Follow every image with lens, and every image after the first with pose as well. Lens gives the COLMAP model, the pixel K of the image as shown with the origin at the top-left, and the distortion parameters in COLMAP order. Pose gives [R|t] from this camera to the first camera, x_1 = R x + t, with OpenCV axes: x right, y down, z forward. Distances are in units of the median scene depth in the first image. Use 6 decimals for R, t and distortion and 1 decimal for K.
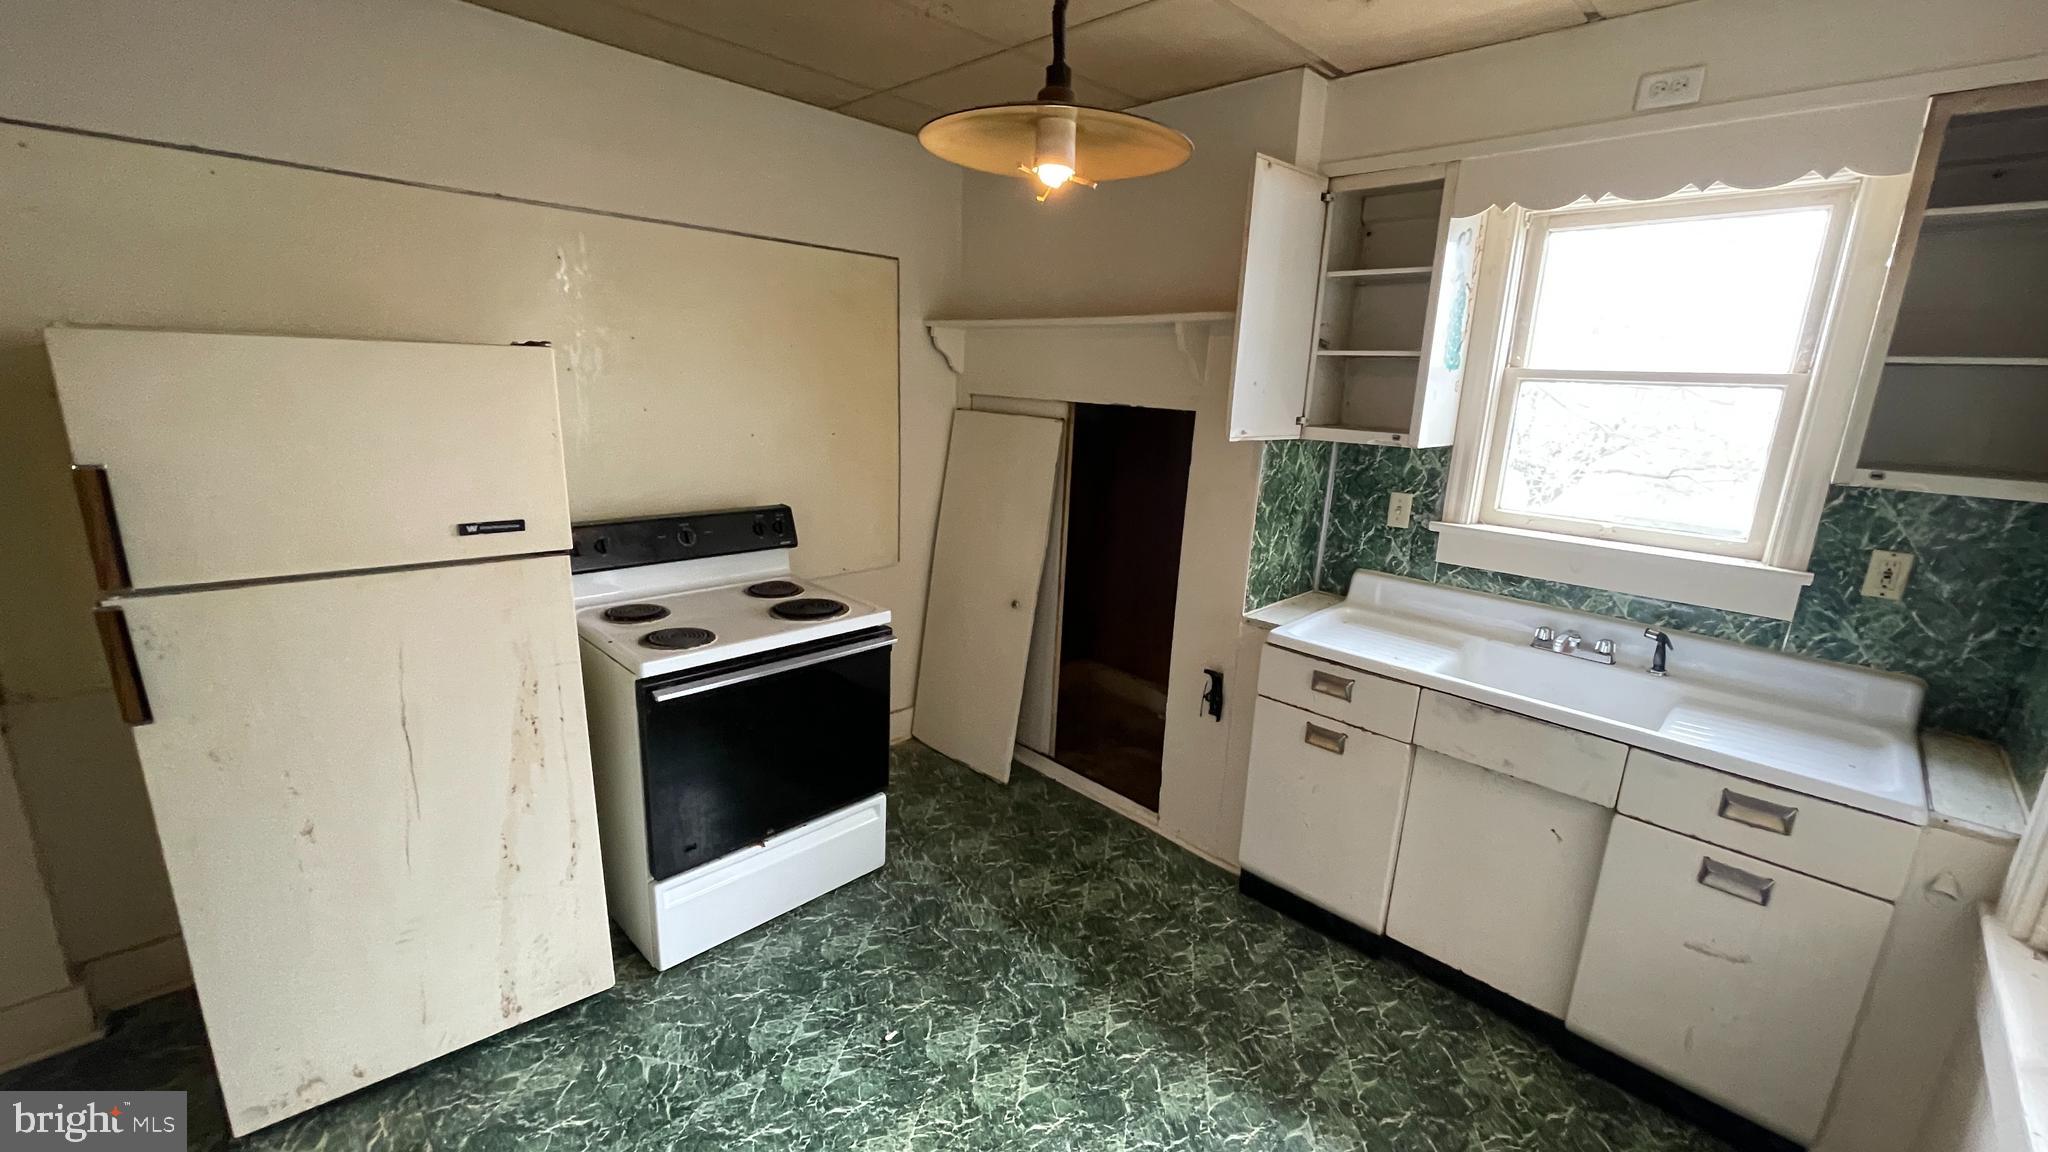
lens RADIAL K [[820.0, 0, 1016.4], [0, 820.0, 570.4], [0, 0, 1]] dist [-0.000991, -0.000638]
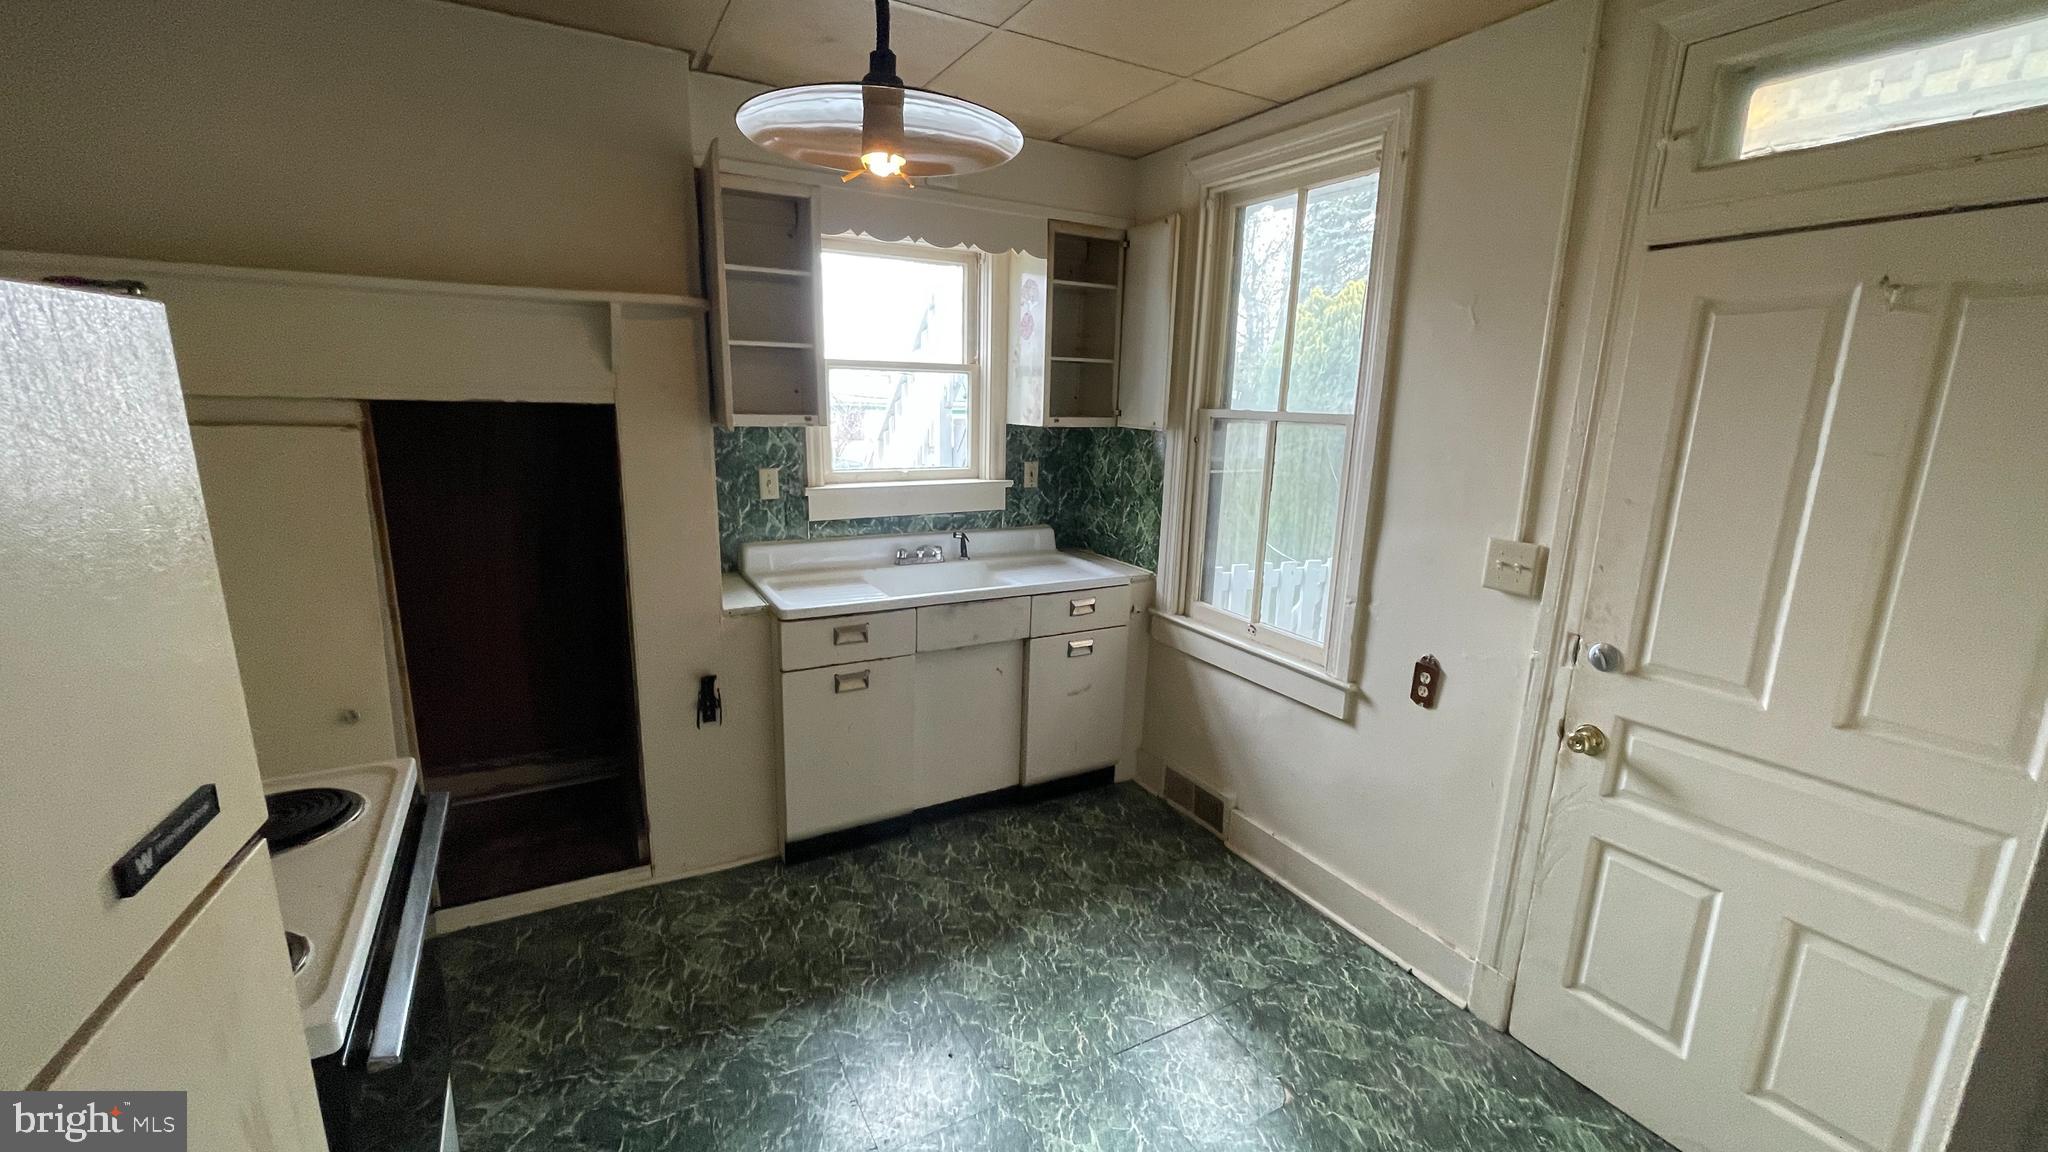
lens RADIAL K [[820.0, 0, 1016.4], [0, 820.0, 570.4], [0, 0, 1]] dist [-0.000991, -0.000638]
pose [[0.276872, -0.232518, 0.932351, -0.573982], [0.211770, 0.961191, 0.176823, -0.095968], [-0.937281, 0.148486, 0.315367, 0.382548]]
